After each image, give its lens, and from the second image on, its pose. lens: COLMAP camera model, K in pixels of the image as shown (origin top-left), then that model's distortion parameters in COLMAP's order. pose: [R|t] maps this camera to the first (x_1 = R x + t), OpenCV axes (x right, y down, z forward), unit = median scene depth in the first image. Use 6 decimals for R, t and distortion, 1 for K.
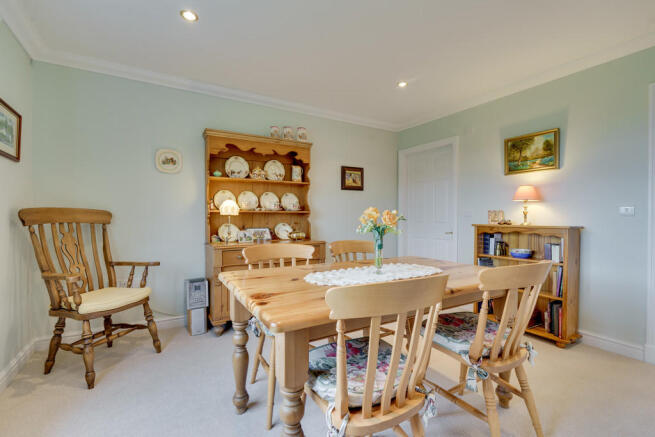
lens RADIAL K [[295.8, 0, 327.5], [0, 295.8, 218.5], [0, 0, 1]] dist [-0.000162, 0.000020]
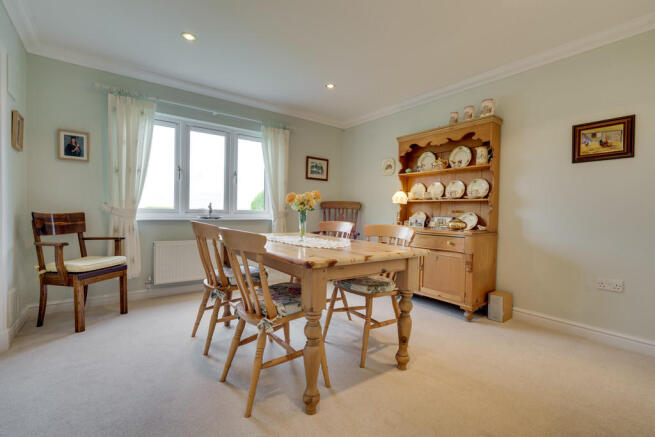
lens RADIAL K [[295.8, 0, 327.5], [0, 295.8, 218.5], [0, 0, 1]] dist [-0.000162, 0.000020]
pose [[0.109902, 0.041840, -0.993061, 0.736273], [-0.003779, 0.999124, 0.041677, -0.001337], [0.993935, -0.000828, 0.109964, 0.465512]]
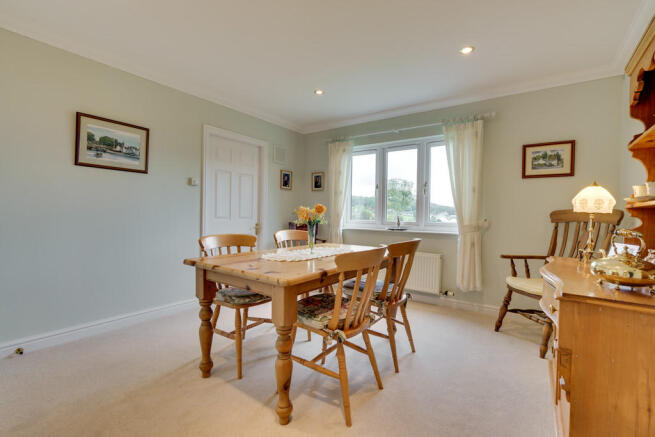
lens RADIAL K [[295.8, 0, 327.5], [0, 295.8, 218.5], [0, 0, 1]] dist [-0.000162, 0.000020]
pose [[-0.914084, 0.006209, -0.405478, 0.329812], [0.004949, 0.999979, 0.004155, -0.005341], [0.405495, 0.001791, -0.914095, 1.101113]]
